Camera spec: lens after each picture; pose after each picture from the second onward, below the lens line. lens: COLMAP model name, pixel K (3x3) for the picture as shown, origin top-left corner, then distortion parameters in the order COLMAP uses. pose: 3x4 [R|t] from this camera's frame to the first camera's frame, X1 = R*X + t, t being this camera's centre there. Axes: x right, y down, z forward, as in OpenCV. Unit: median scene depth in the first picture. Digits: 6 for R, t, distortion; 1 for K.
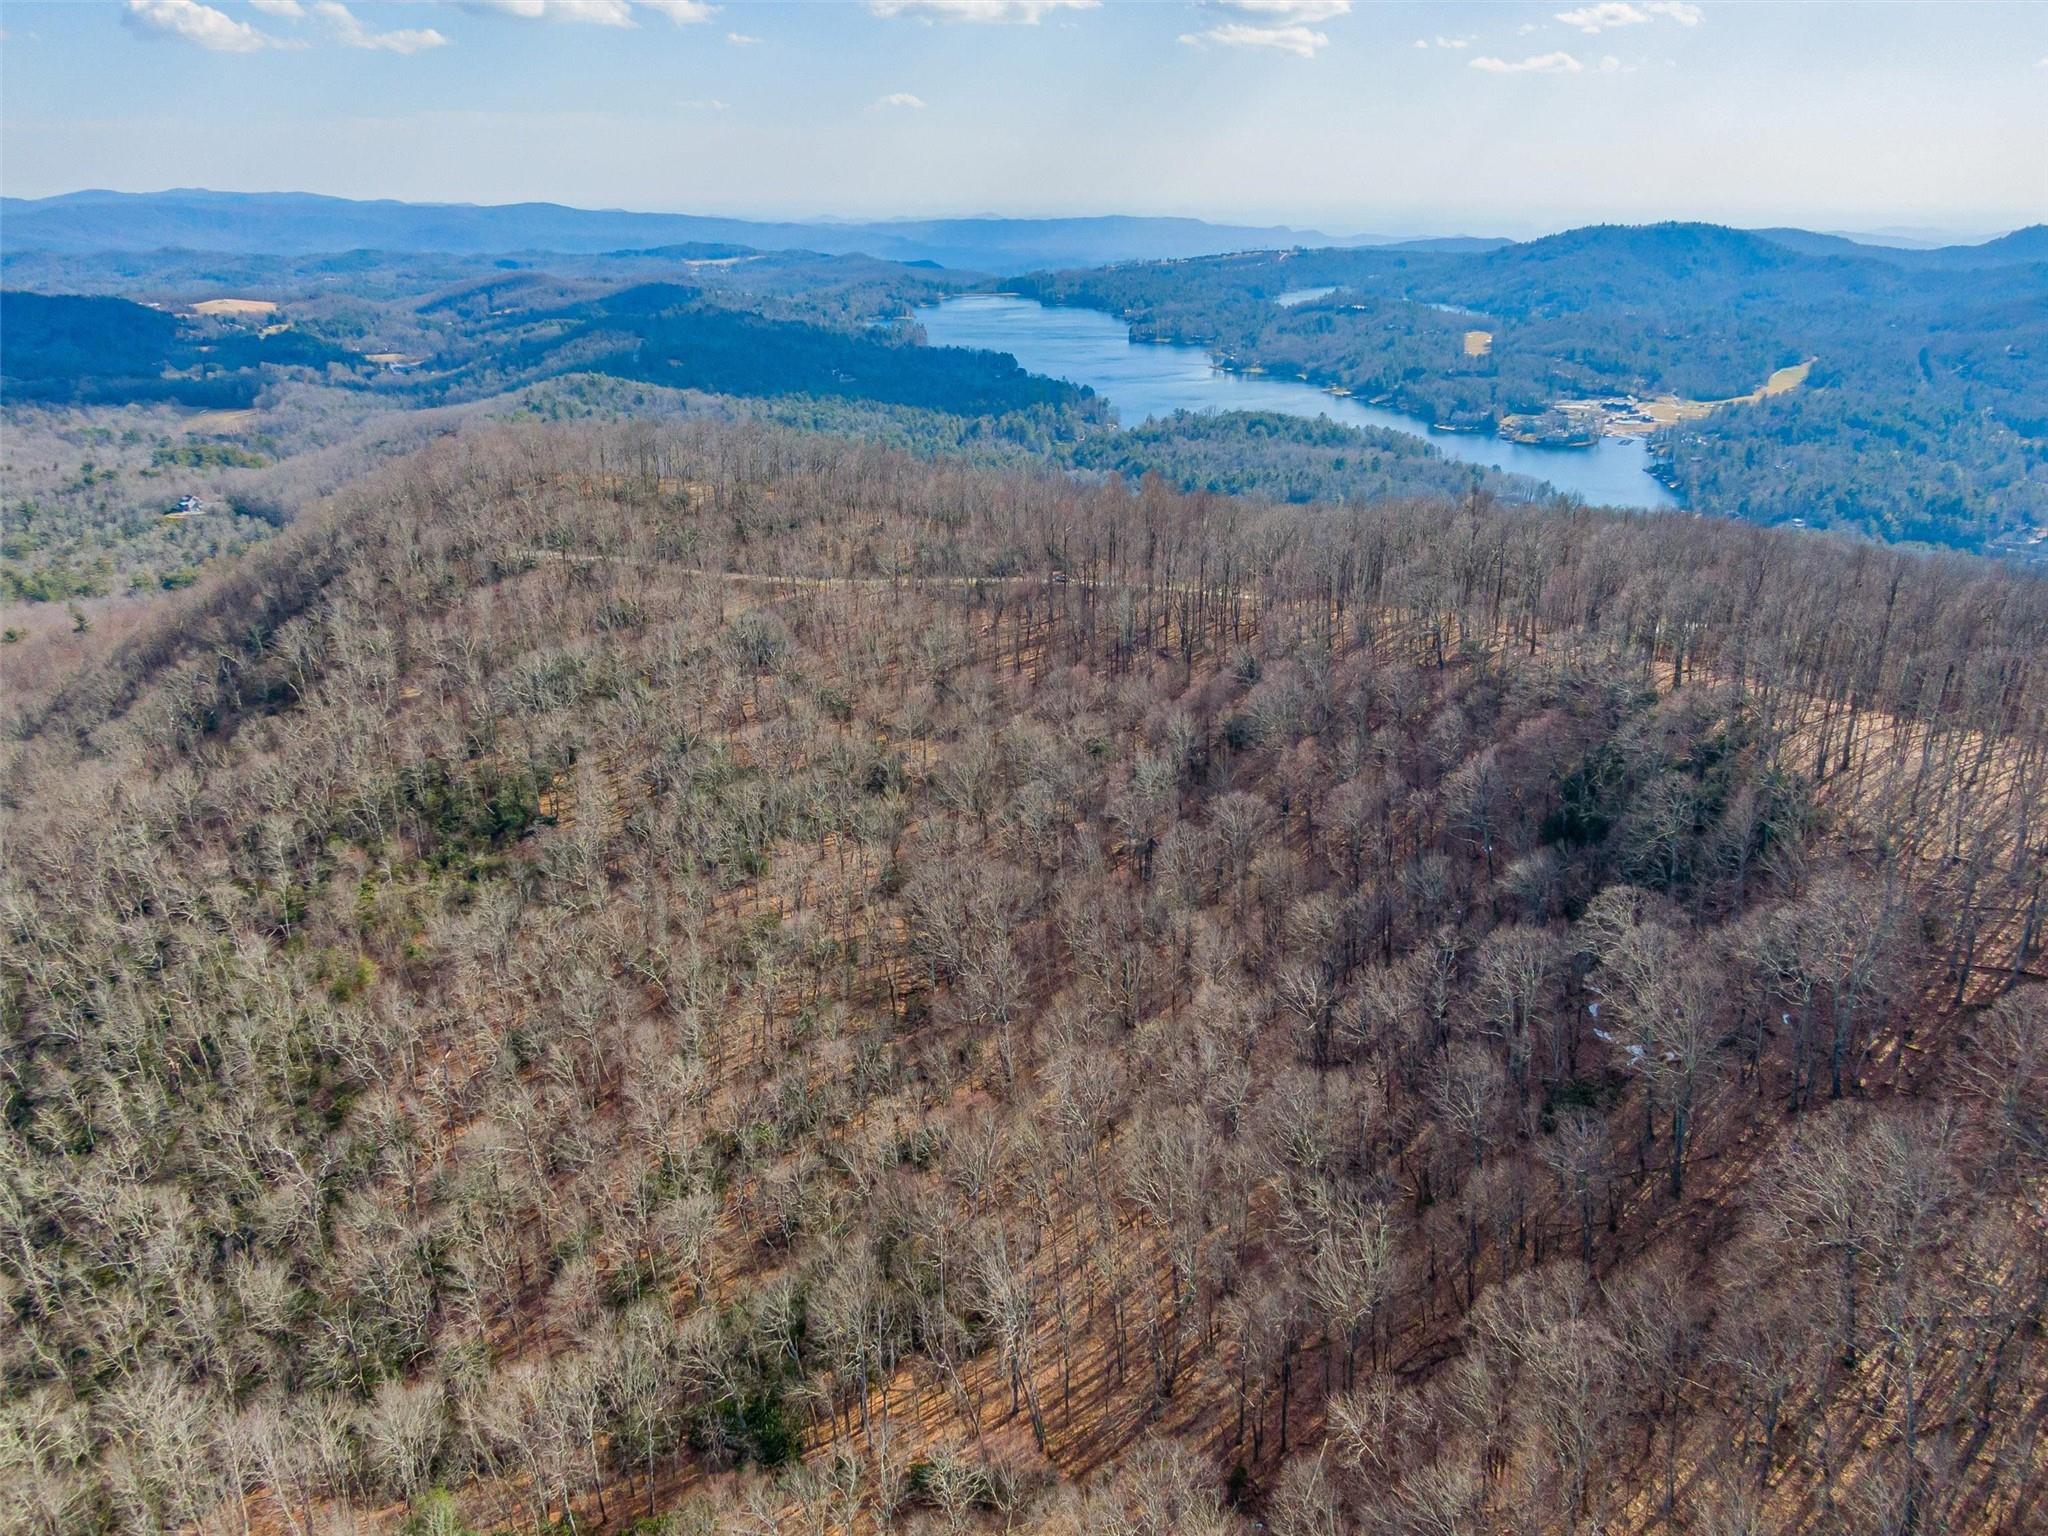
lens RADIAL K [[1471.1, 0, 1029.6], [0, 1471.1, 784.1], [0, 0, 1]] dist [0.024841, -0.038692]
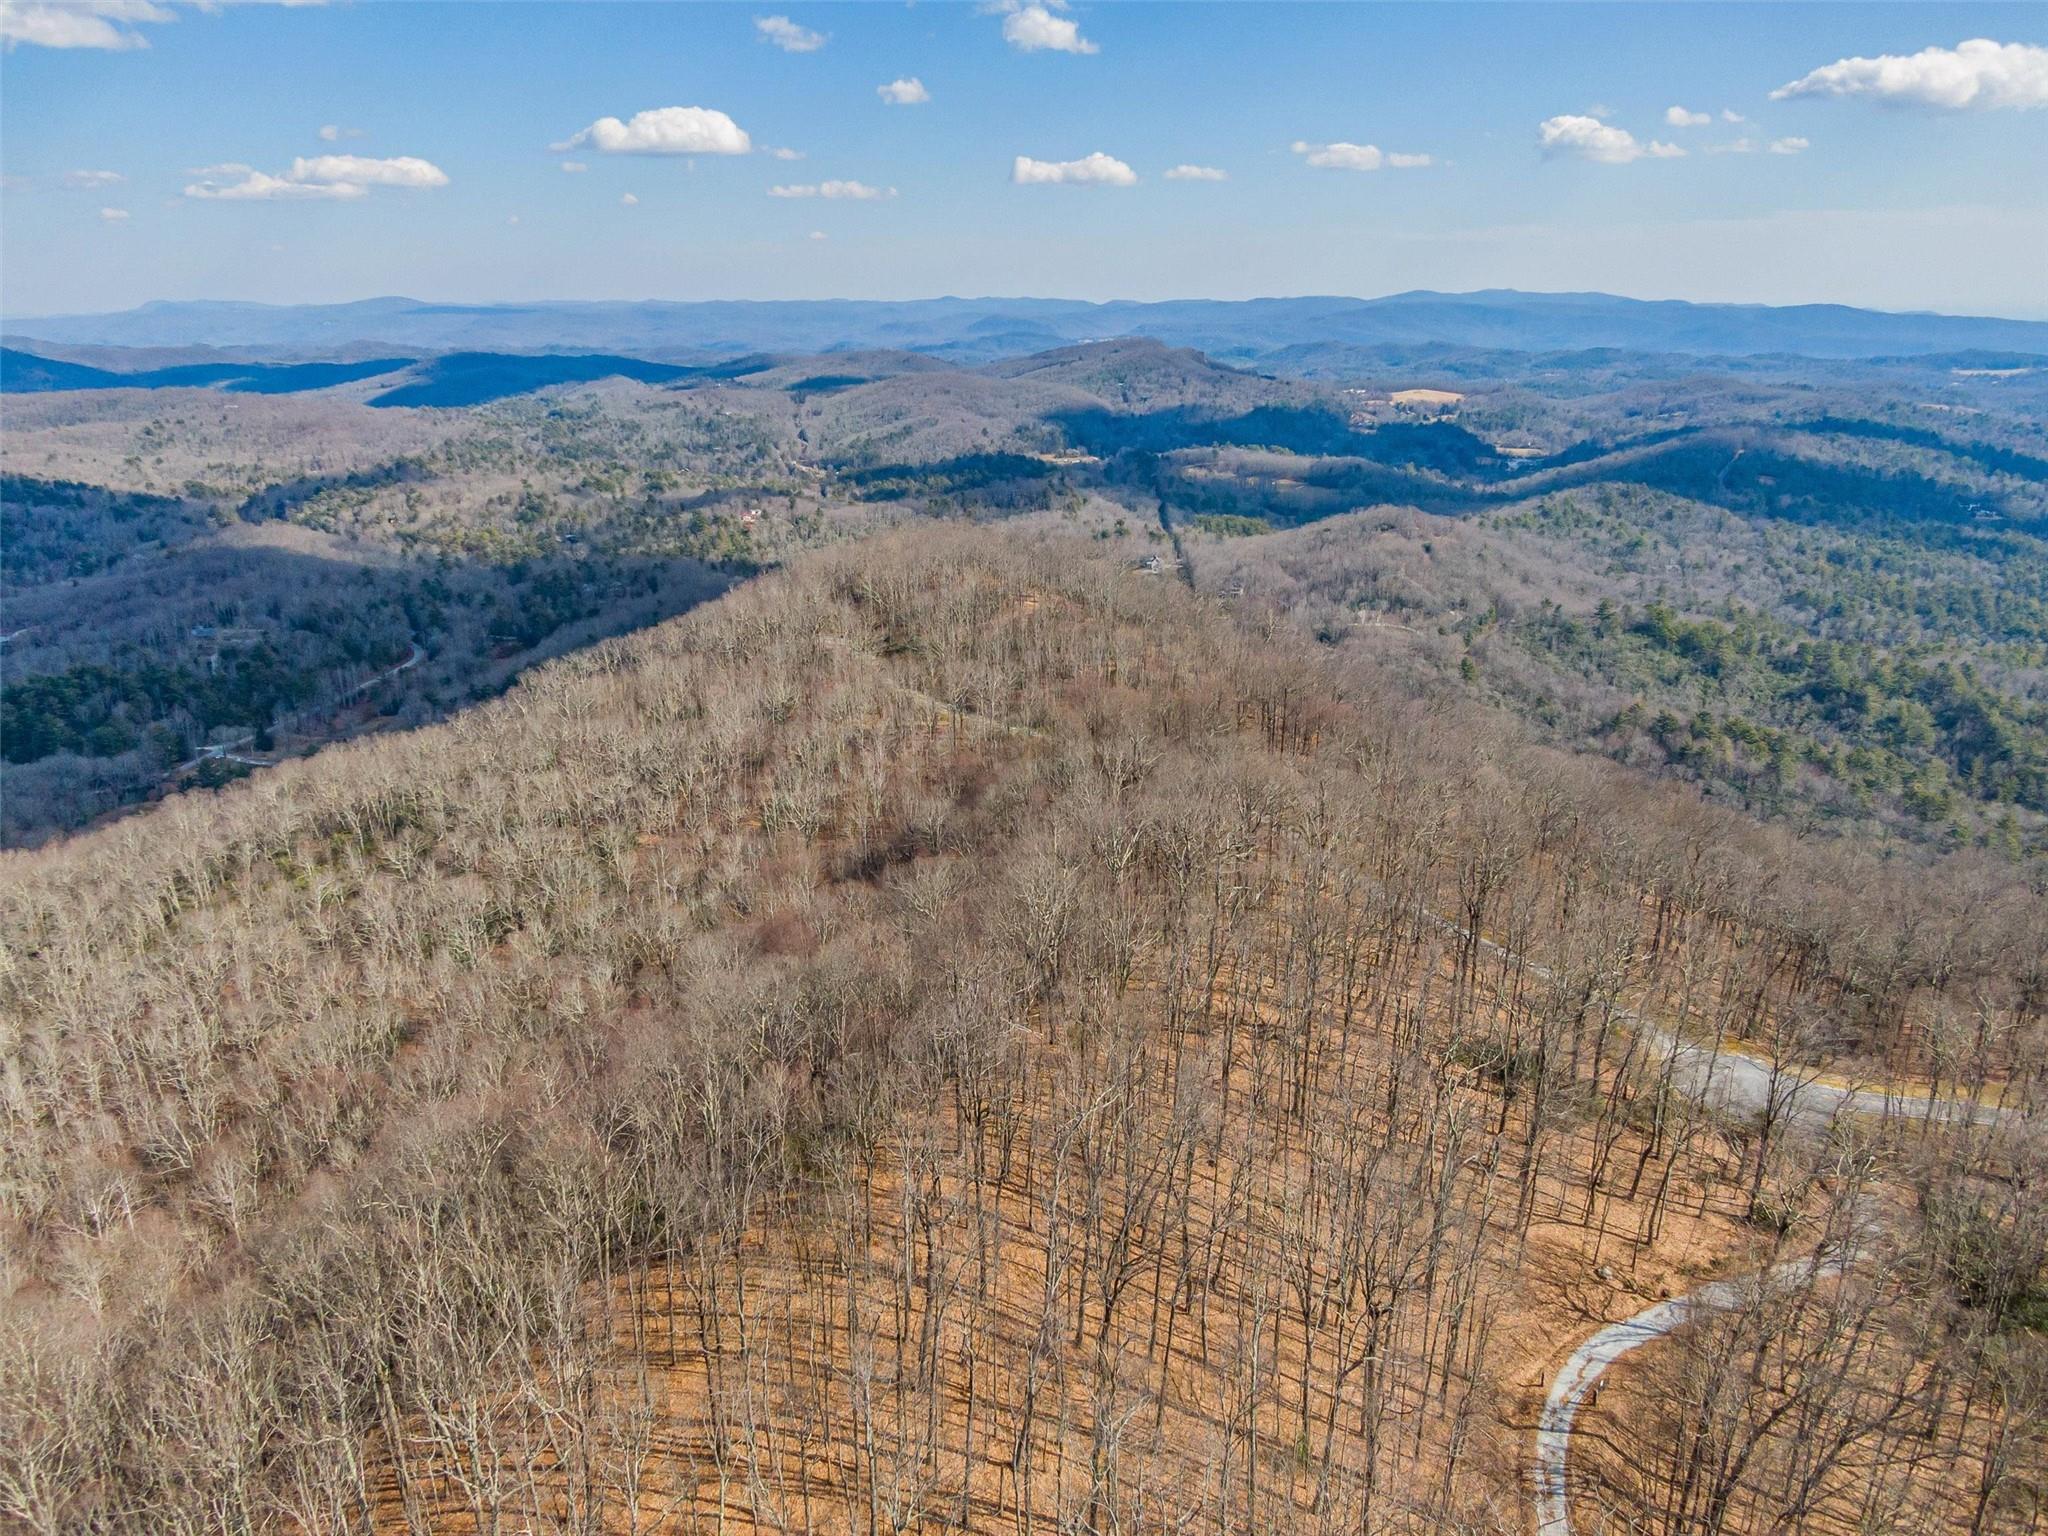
lens RADIAL K [[1471.1, 0, 1036.3], [0, 1471.1, 776.2], [0, 0, 1]] dist [0.024841, -0.038692]
pose [[0.683408, 0.225279, -0.694409, 0.094236], [-0.269286, 0.961911, 0.047042, -0.024521], [0.678557, 0.154846, 0.718042, 0.055496]]
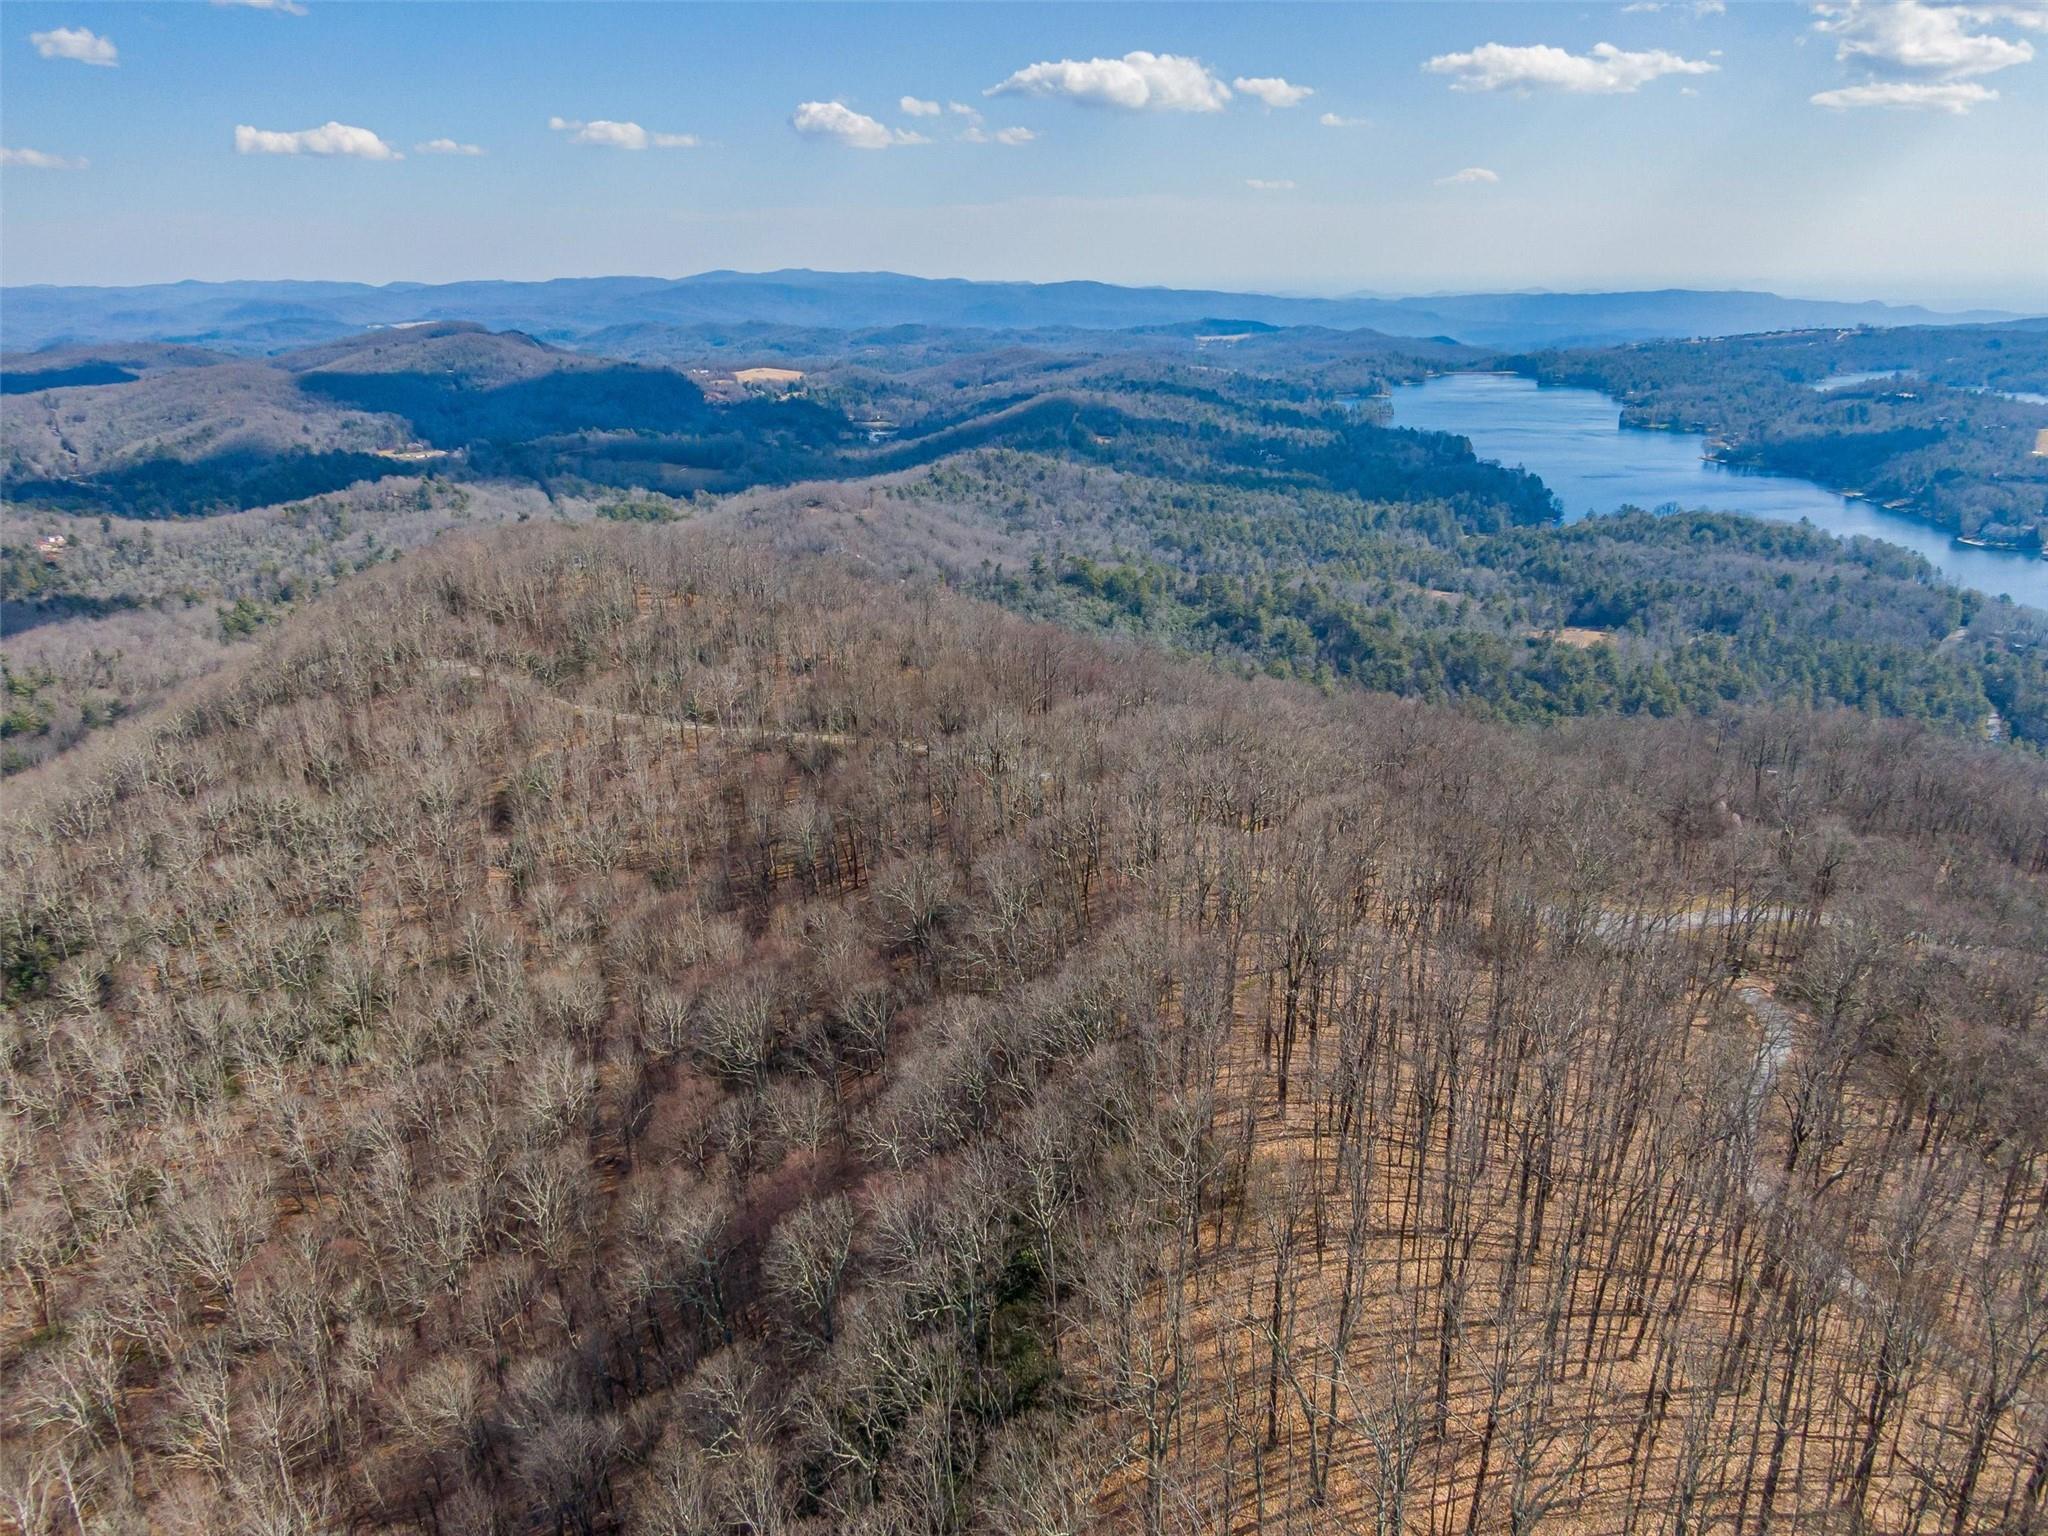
lens RADIAL K [[1471.1, 0, 1023.0], [0, 1471.1, 765.7], [0, 0, 1]] dist [0.024841, -0.038692]
pose [[0.932992, 0.106649, -0.343732, 0.060239], [-0.125496, 0.991546, -0.032988, -0.016453], [0.337308, 0.073915, 0.938488, 0.035407]]
